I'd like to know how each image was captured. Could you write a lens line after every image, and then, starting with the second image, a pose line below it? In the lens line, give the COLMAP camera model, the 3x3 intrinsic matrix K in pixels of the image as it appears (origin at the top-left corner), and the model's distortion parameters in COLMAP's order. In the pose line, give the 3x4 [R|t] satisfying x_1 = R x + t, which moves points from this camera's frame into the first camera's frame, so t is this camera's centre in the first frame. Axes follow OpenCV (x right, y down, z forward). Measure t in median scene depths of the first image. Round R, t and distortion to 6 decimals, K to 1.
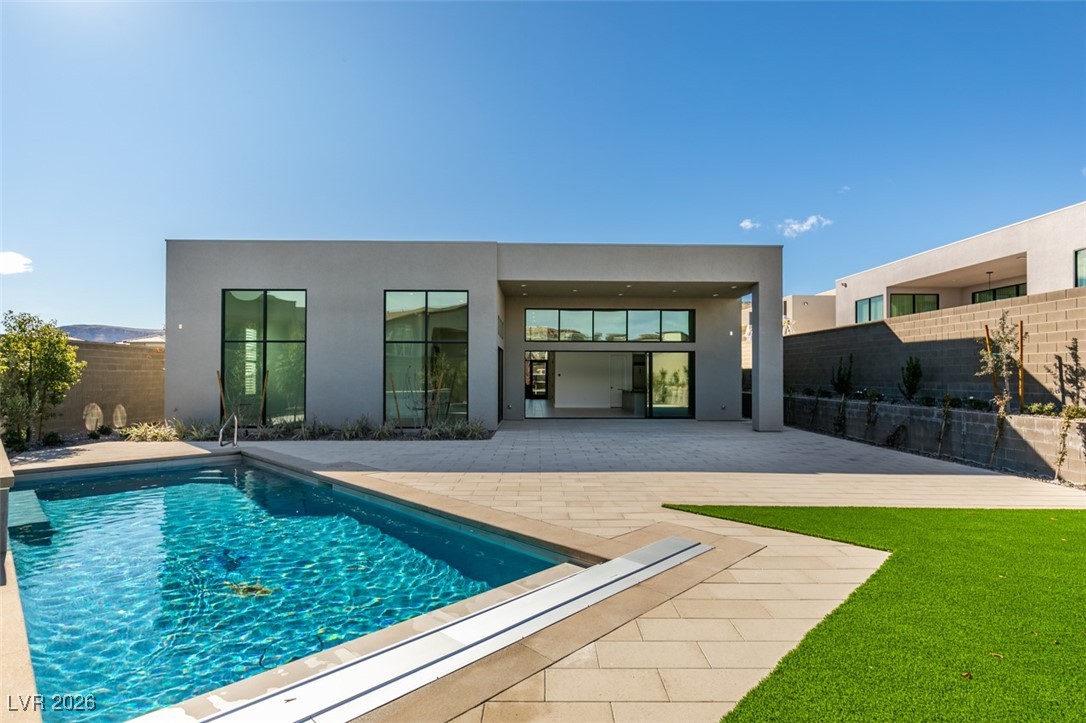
lens RADIAL K [[582.2, 0, 545.1], [0, 582.2, 368.1], [0, 0, 1]] dist [0.032138, -0.000037]
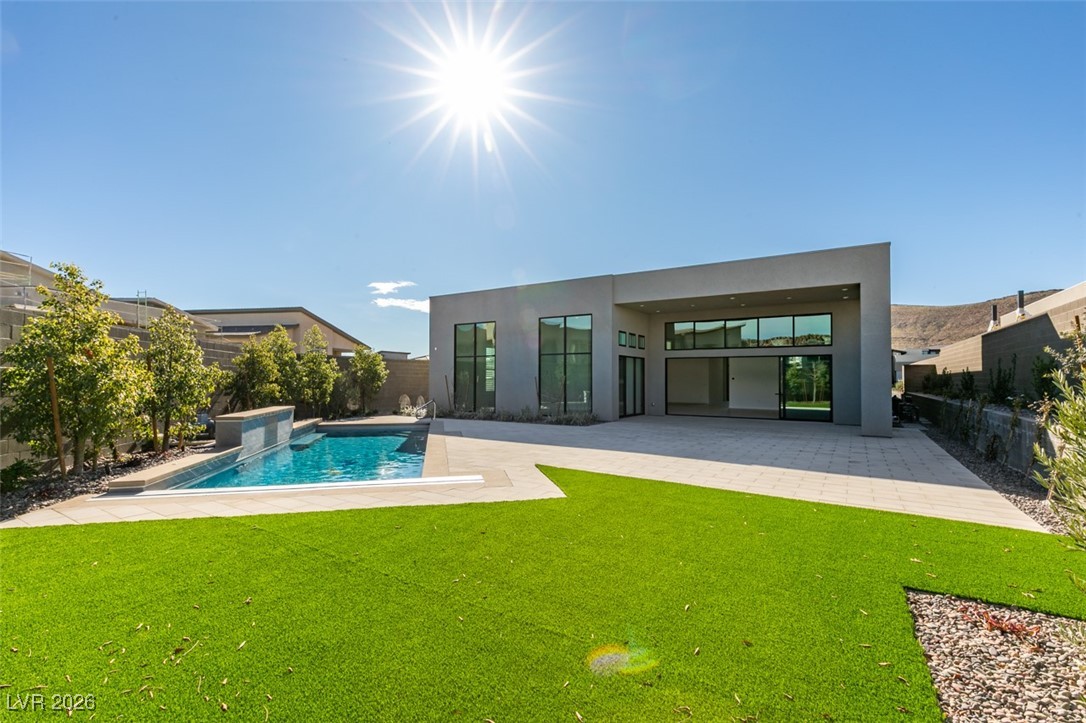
lens RADIAL K [[496.9, 0, 542.8], [0, 496.9, 364.0], [0, 0, 1]] dist [-0.000754, -0.000162]
pose [[0.829278, -0.016816, -0.558583, 0.407374], [0.006786, 0.999776, -0.020024, 0.002010], [0.558795, 0.012814, 0.829207, 0.012785]]
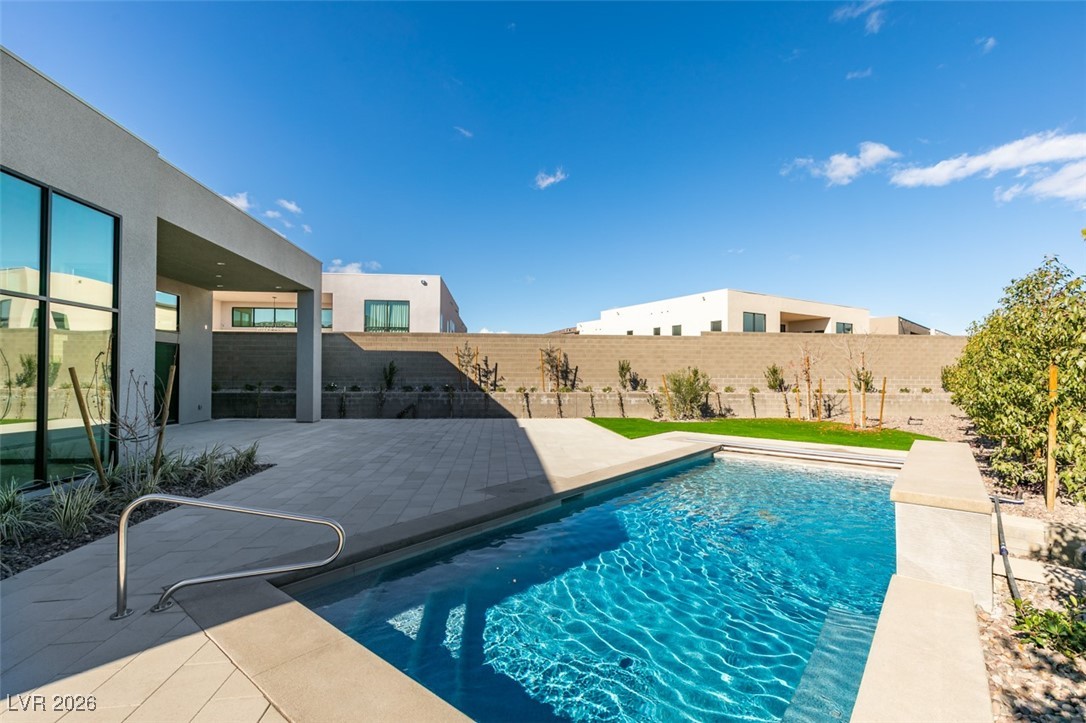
lens RADIAL K [[496.9, 0, 545.5], [0, 496.9, 366.9], [0, 0, 1]] dist [-0.000754, -0.000162]
pose [[-0.090551, 0.010510, 0.995836, -0.671787], [-0.016316, 0.999794, -0.012035, 0.005423], [-0.995758, -0.017338, -0.090361, 0.673116]]
